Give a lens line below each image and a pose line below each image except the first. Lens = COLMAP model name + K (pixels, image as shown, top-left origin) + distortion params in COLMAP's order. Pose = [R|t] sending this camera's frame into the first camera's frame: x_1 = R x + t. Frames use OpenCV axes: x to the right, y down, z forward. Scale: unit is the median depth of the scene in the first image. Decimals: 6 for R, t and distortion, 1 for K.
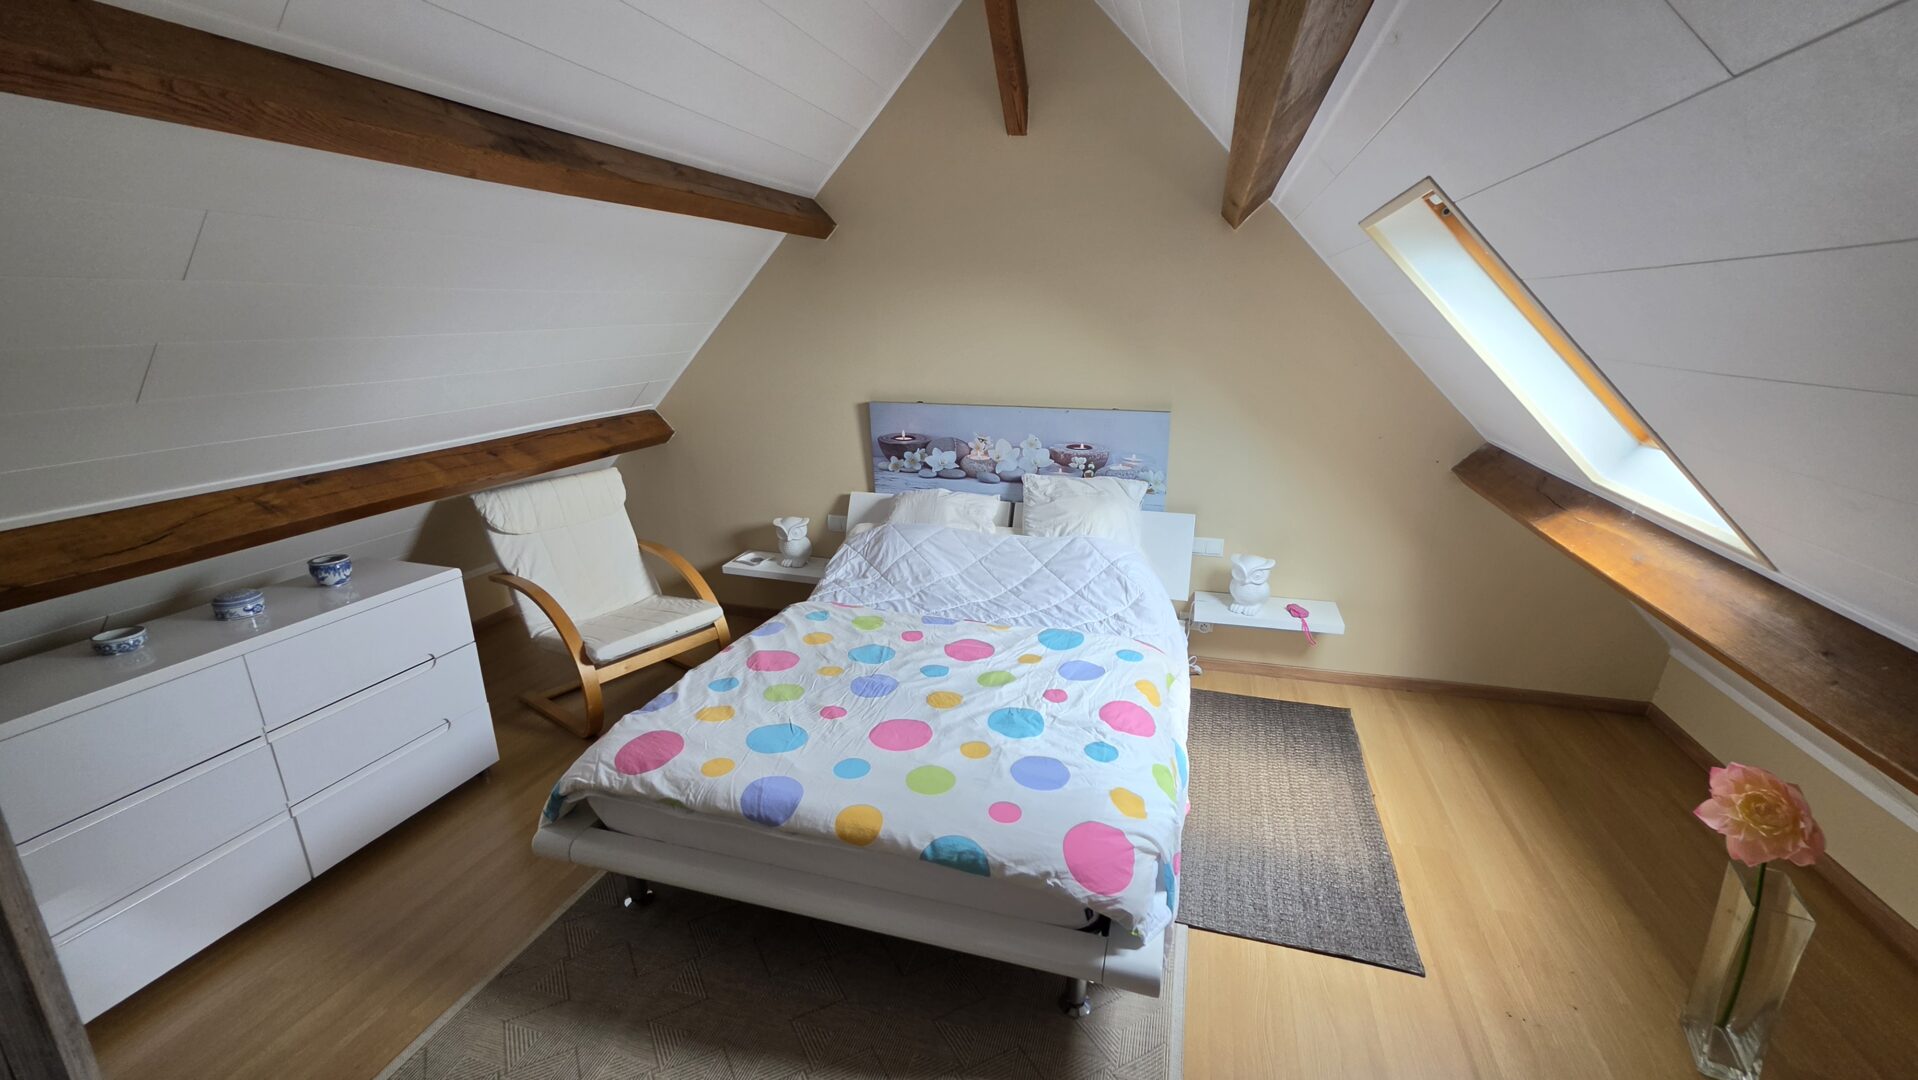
lens RADIAL K [[769.2, 0, 962.1], [0, 769.2, 544.8], [0, 0, 1]] dist [-0.000133, -0.000007]
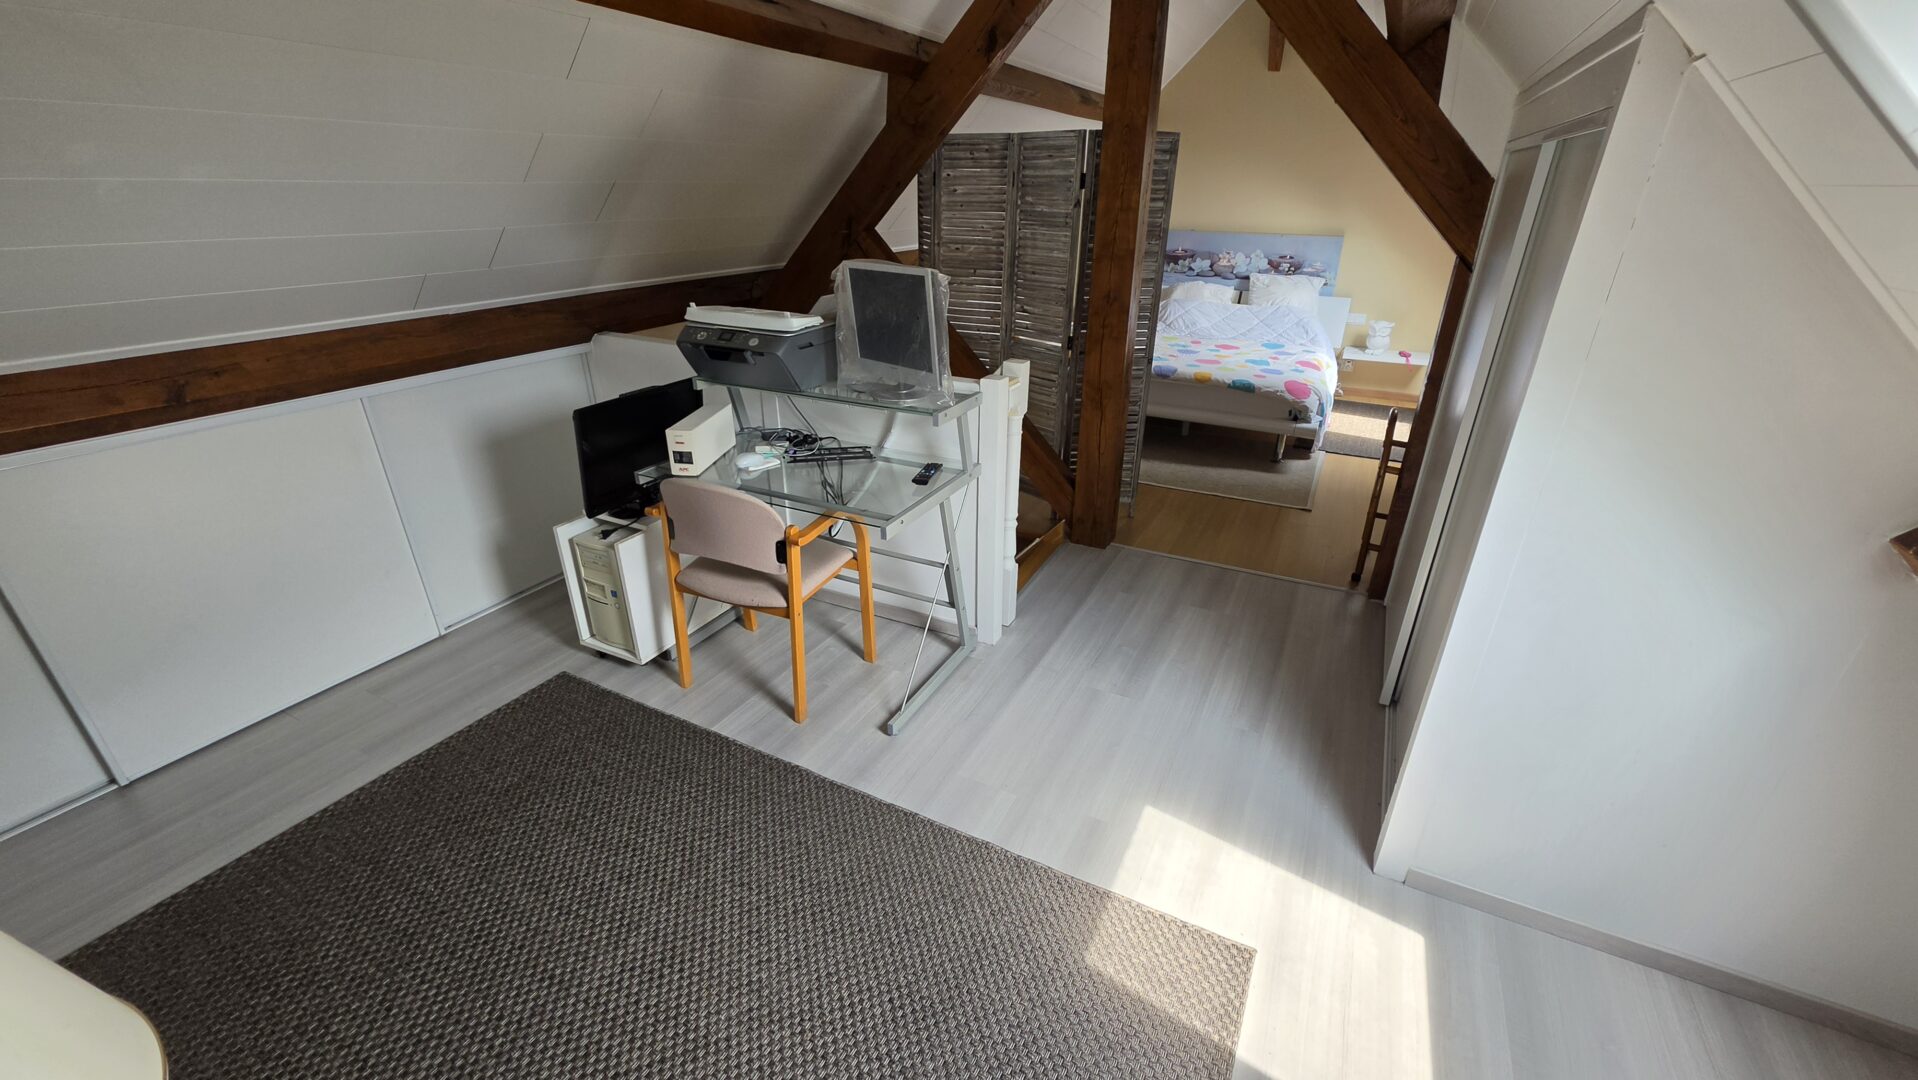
lens RADIAL K [[769.2, 0, 956.6], [0, 769.2, 536.5], [0, 0, 1]] dist [-0.000133, -0.000007]
pose [[0.984129, 0.084908, -0.155823, -0.261712], [-0.062821, 0.987933, 0.141568, 0.301511], [0.165963, -0.129532, 0.977588, -0.929510]]
